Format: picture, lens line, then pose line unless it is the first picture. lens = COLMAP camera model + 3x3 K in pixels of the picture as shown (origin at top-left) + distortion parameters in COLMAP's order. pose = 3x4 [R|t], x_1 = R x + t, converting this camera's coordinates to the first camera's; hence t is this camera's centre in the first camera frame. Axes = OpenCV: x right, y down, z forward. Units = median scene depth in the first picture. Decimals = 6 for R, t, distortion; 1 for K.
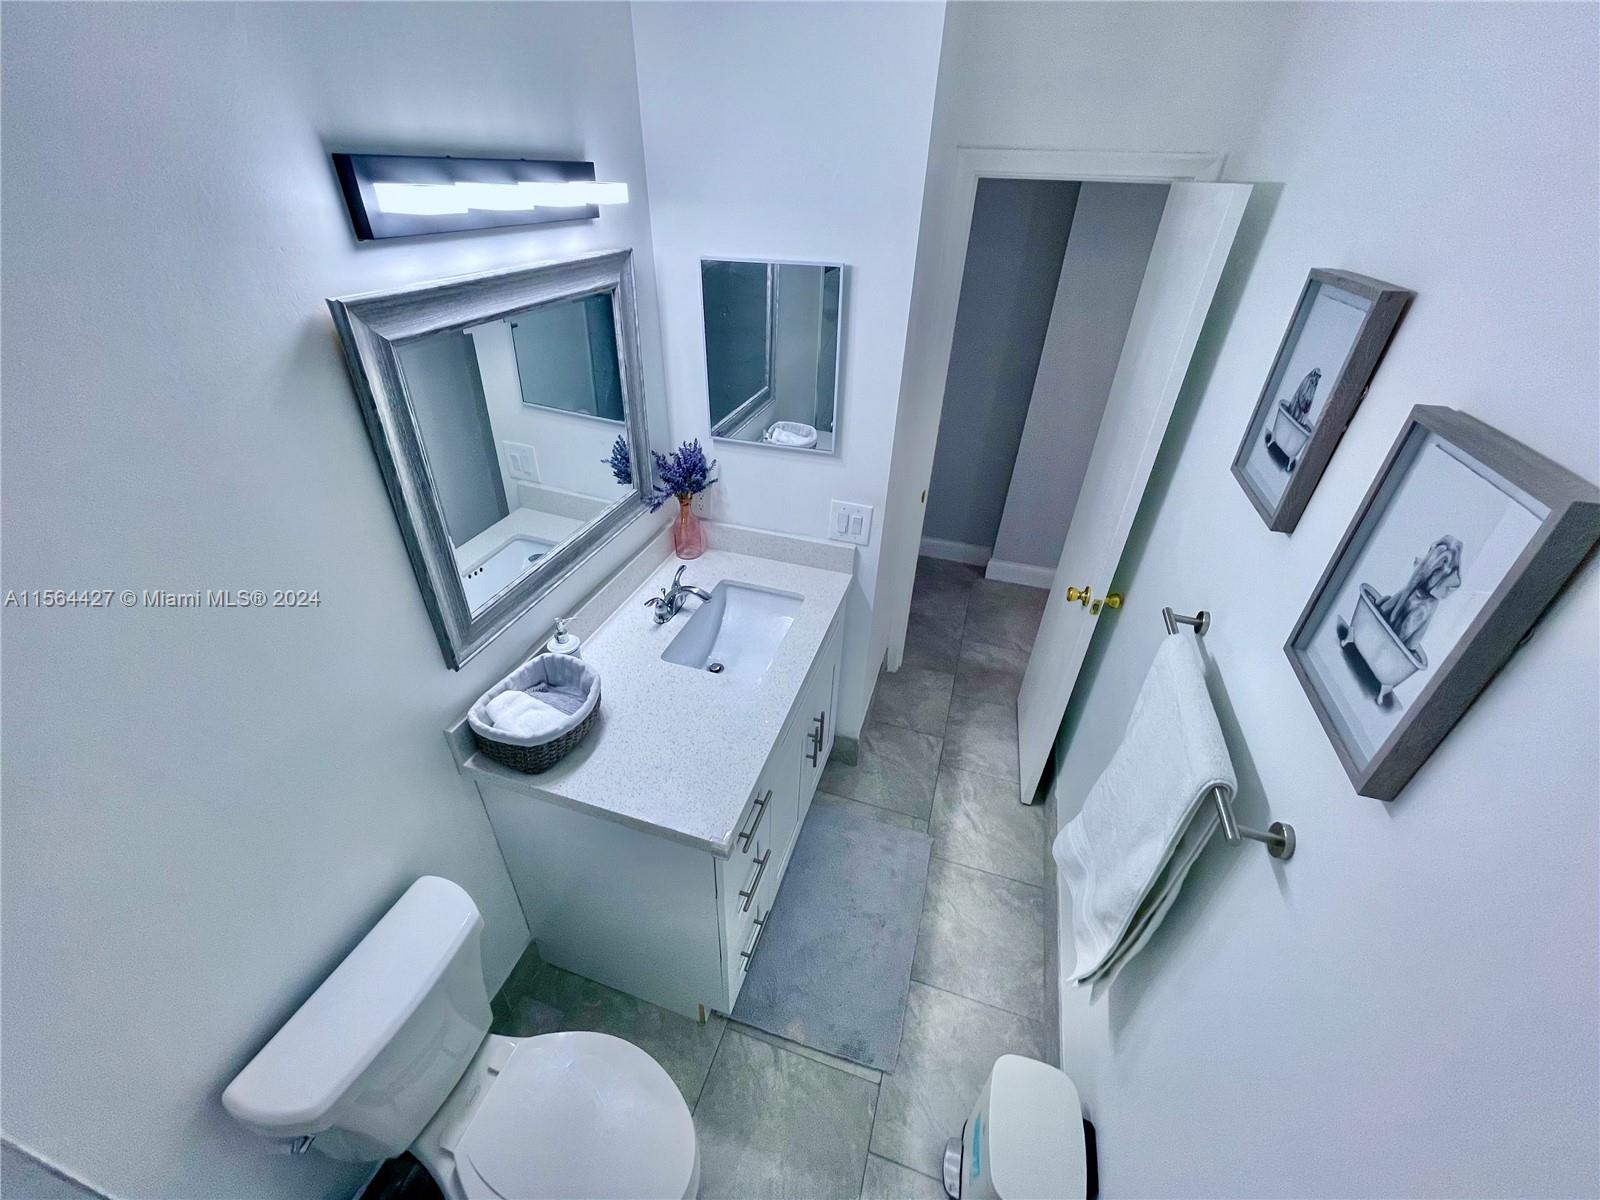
lens RADIAL K [[649.1, 0, 794.6], [0, 649.1, 604.8], [0, 0, 1]] dist [-0.012556, 0.006021]
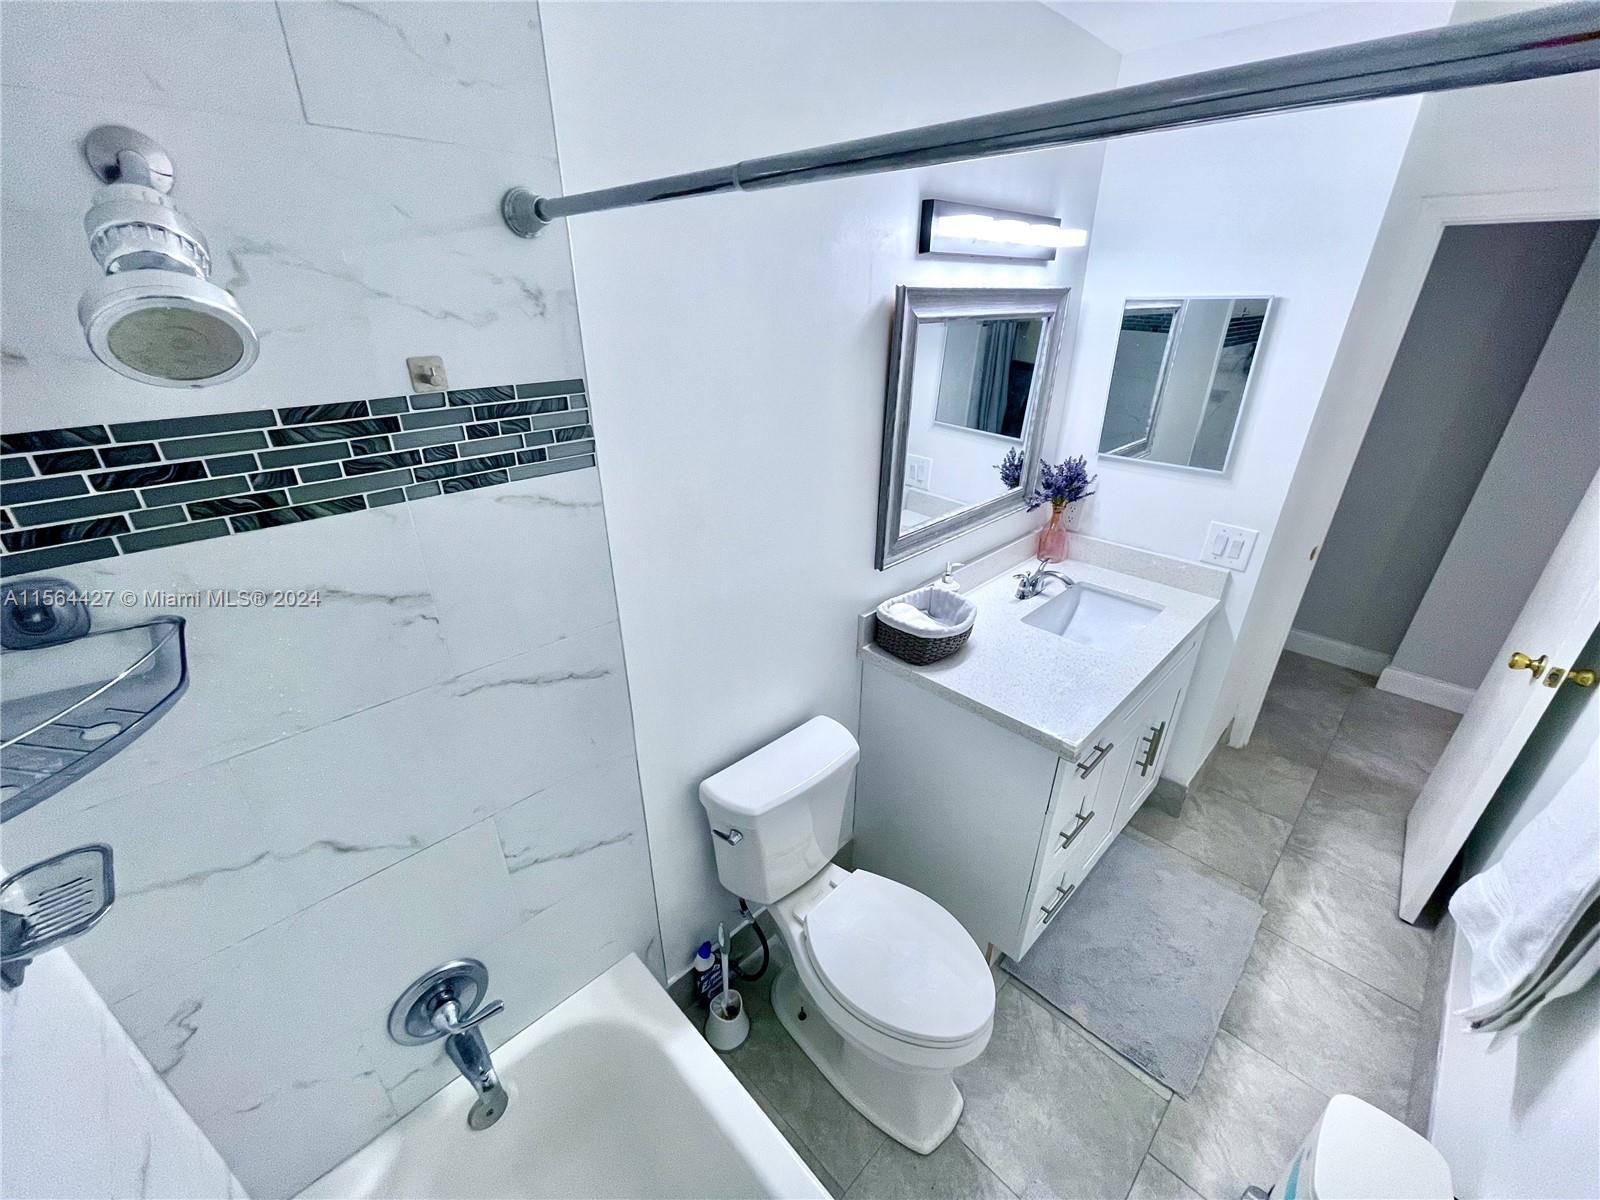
lens RADIAL K [[646.2, 0, 792.9], [0, 646.2, 603.3], [0, 0, 1]] dist [-0.002031, -0.000282]
pose [[0.882015, 0.177999, -0.436309, -0.060383], [-0.241025, 0.966040, -0.093129, 0.226230], [0.404915, 0.187303, 0.894964, -0.169587]]
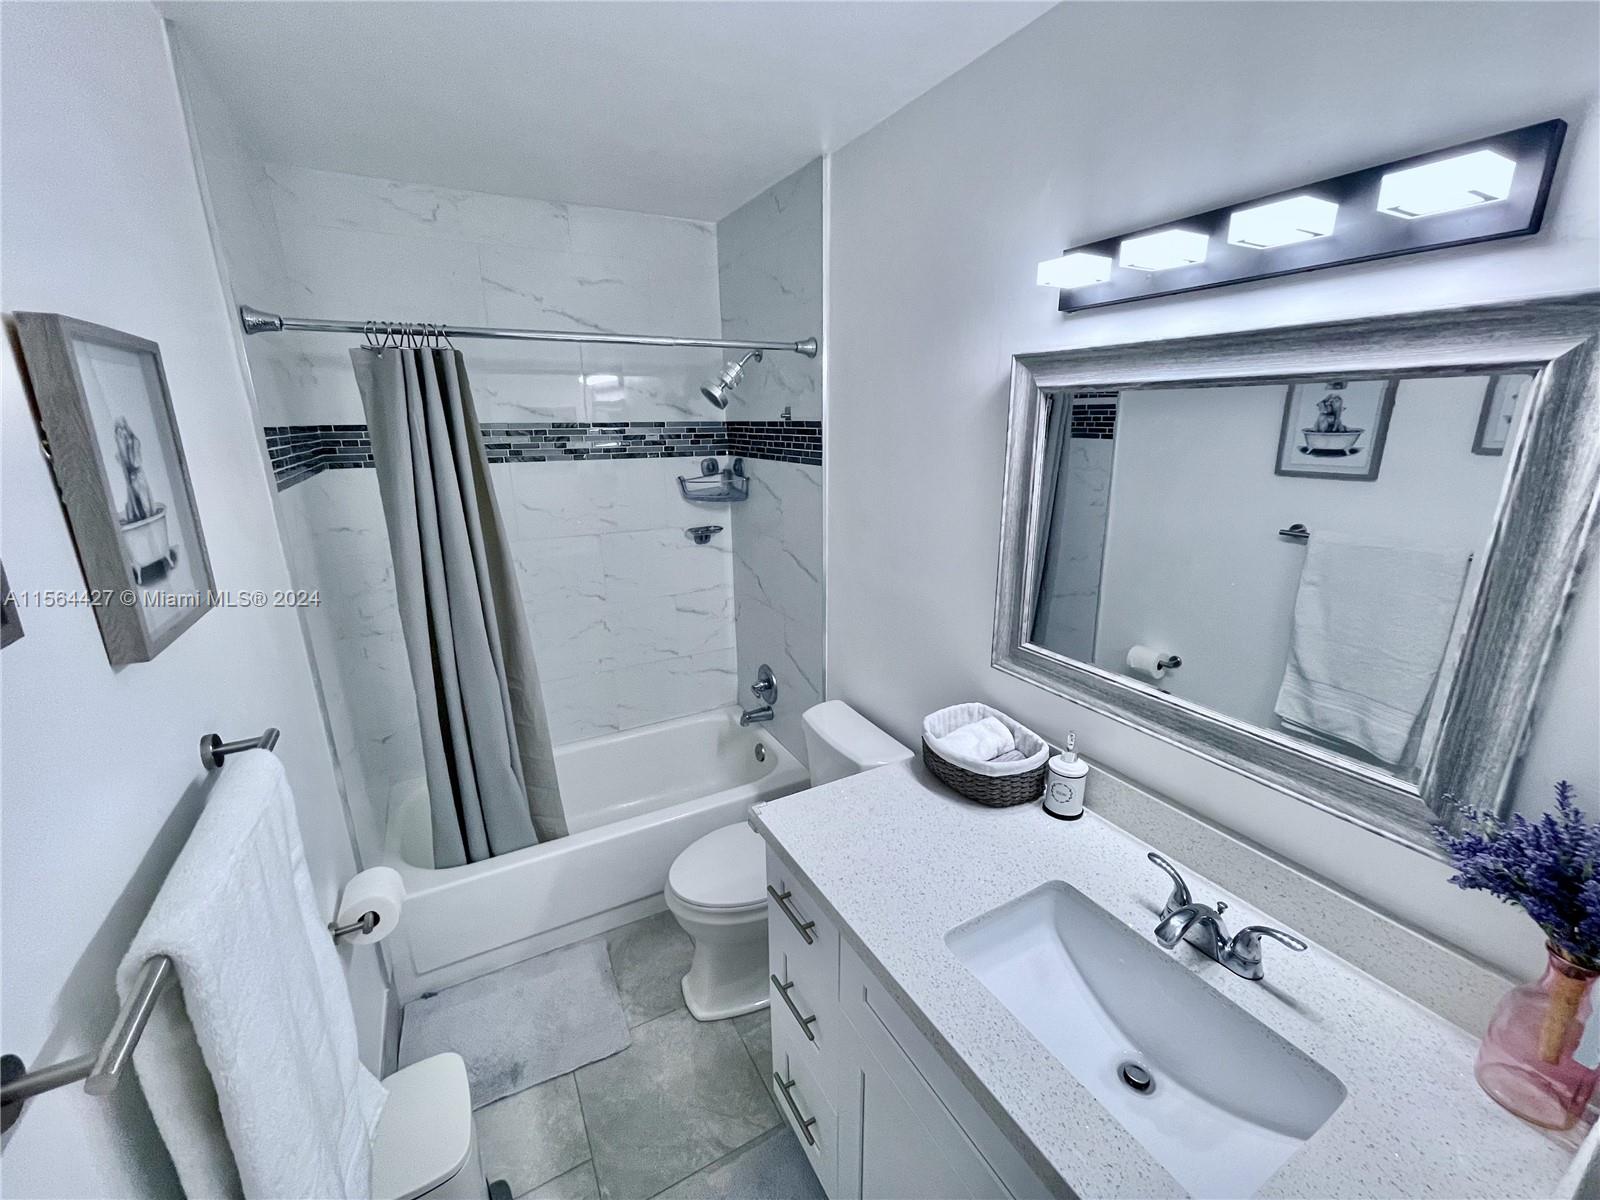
lens RADIAL K [[651.9, 0, 790.0], [0, 651.9, 605.4], [0, 0, 1]] dist [0.002037, 0.000218]
pose [[-0.693121, 0.178789, -0.698296, 0.355063], [-0.411932, 0.696729, 0.587266, -0.344995], [0.591520, 0.694697, -0.409268, 0.799108]]
